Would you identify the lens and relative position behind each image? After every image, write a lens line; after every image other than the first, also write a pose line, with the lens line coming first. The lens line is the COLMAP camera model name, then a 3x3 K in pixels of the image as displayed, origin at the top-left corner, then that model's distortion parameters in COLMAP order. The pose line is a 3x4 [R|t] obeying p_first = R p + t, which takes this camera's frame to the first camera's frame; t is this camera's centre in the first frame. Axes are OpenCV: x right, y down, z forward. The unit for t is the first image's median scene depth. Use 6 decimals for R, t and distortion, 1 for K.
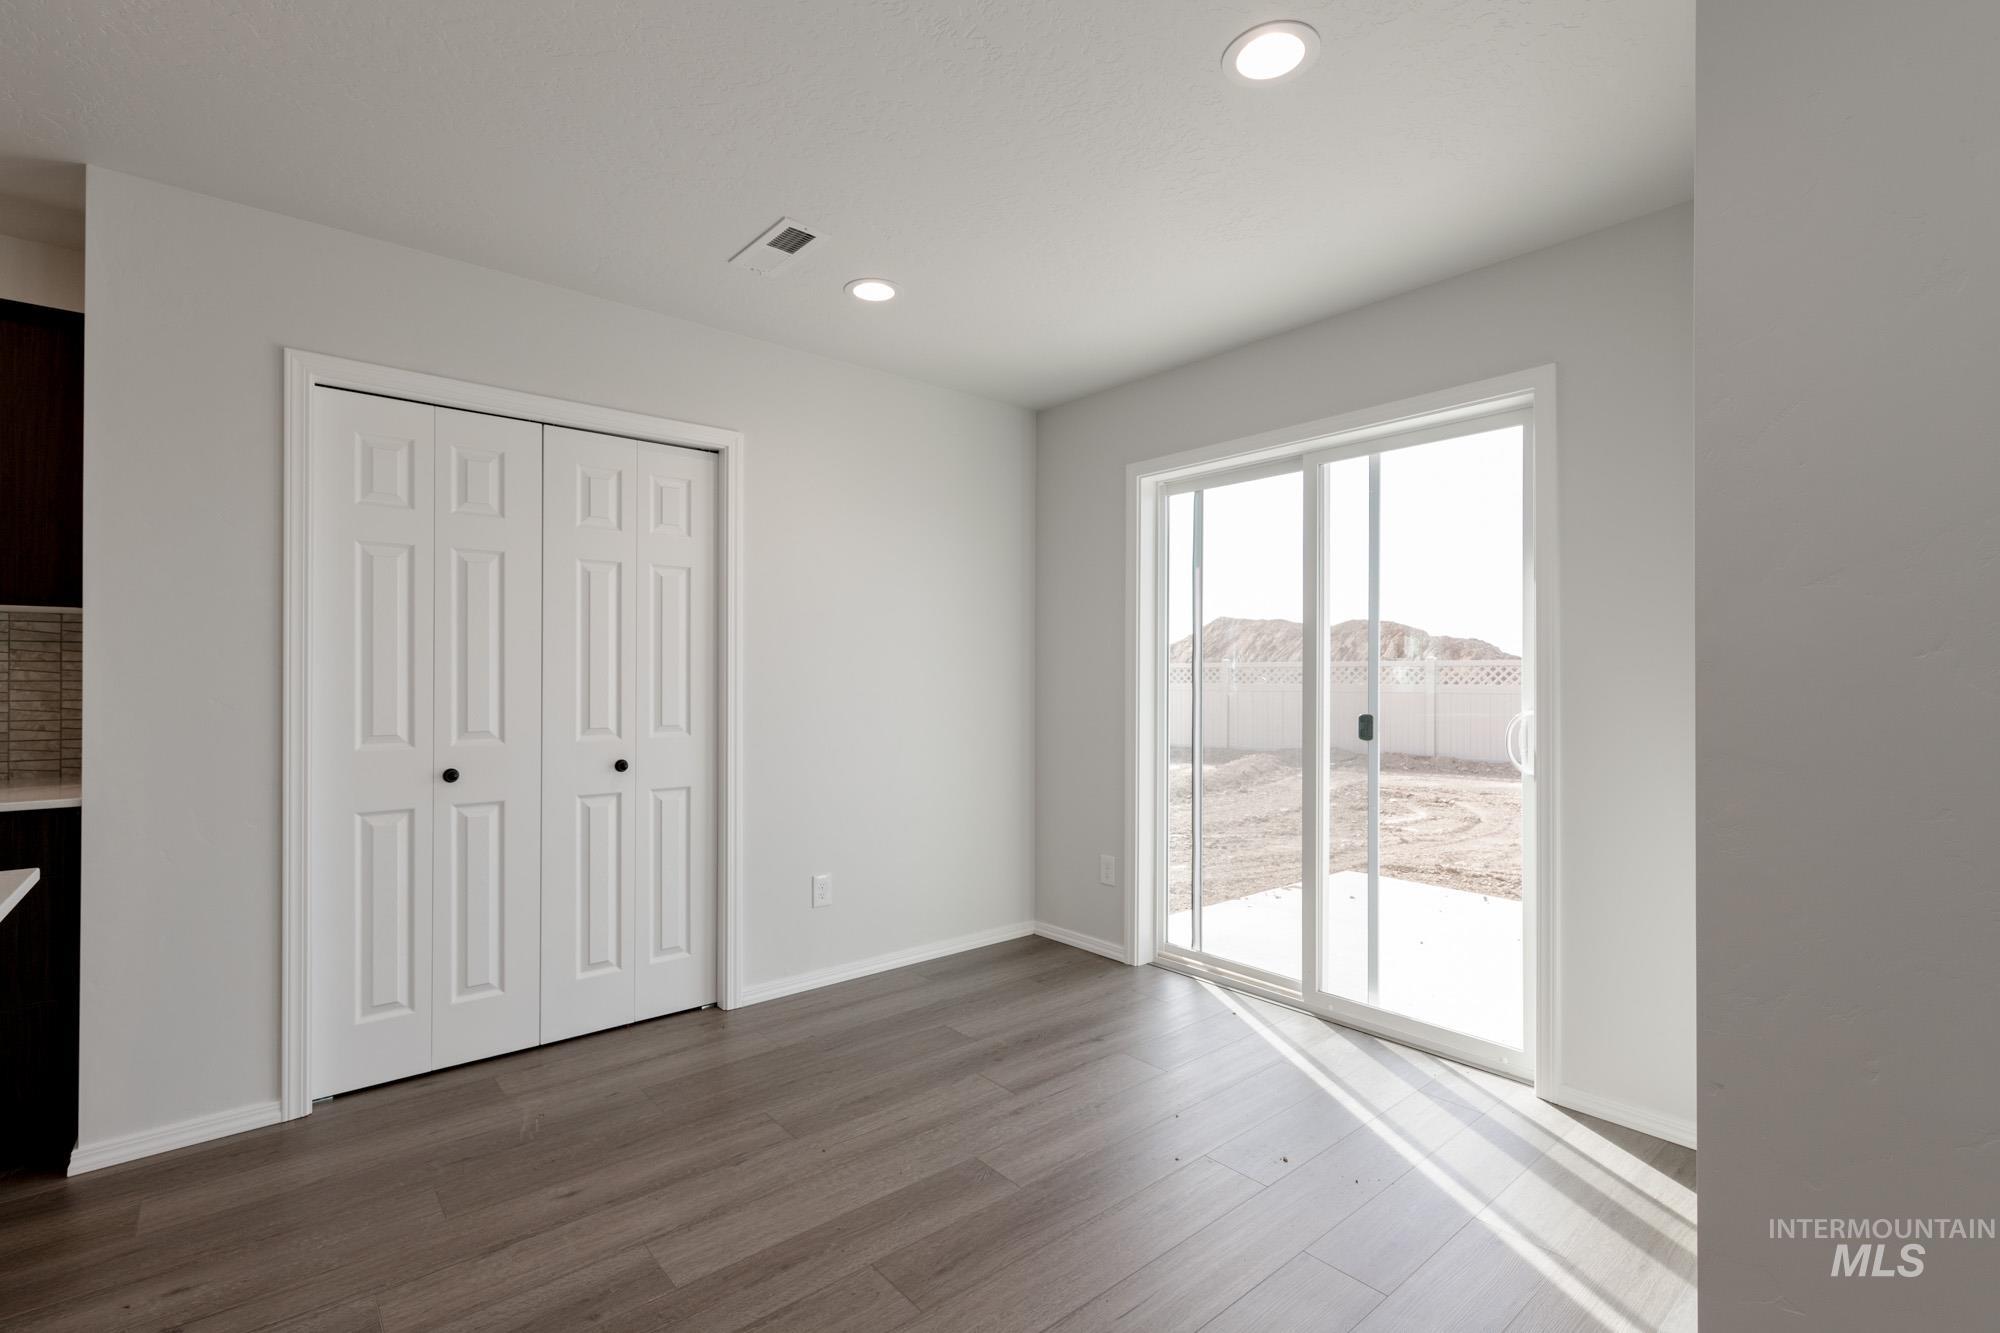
lens RADIAL K [[886.7, 0, 1003.4], [0, 886.7, 670.9], [0, 0, 1]] dist [-0.001962, -0.001783]
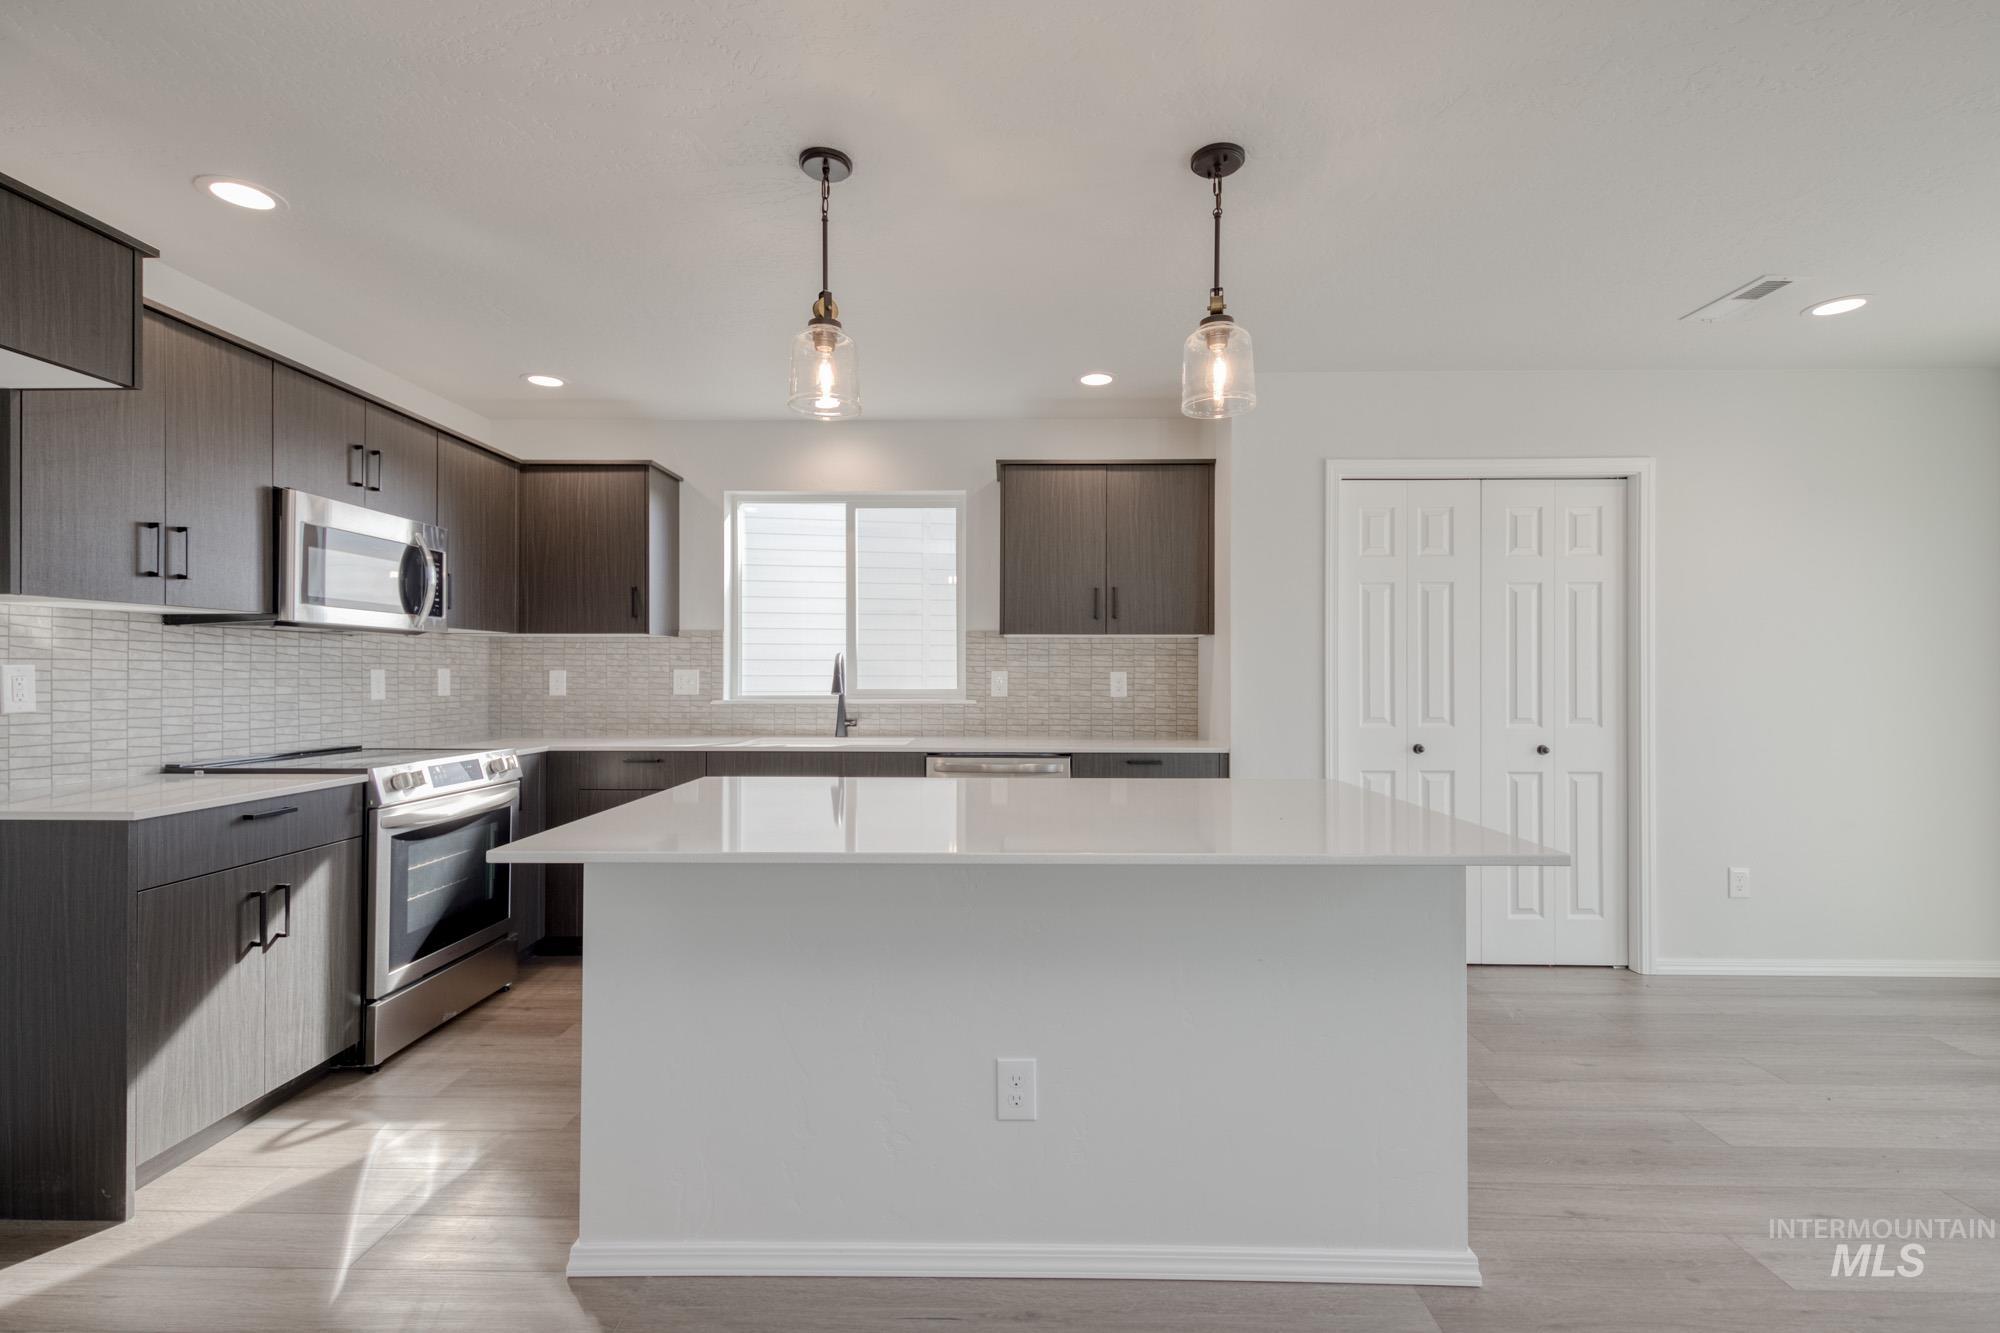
lens RADIAL K [[886.7, 0, 996.7], [0, 886.7, 666.3], [0, 0, 1]] dist [-0.001962, -0.001783]
pose [[0.738914, -0.003696, -0.673790, -0.166167], [0.002159, 0.999993, -0.003118, -0.005723], [0.673797, 0.000849, 0.738916, -0.399196]]
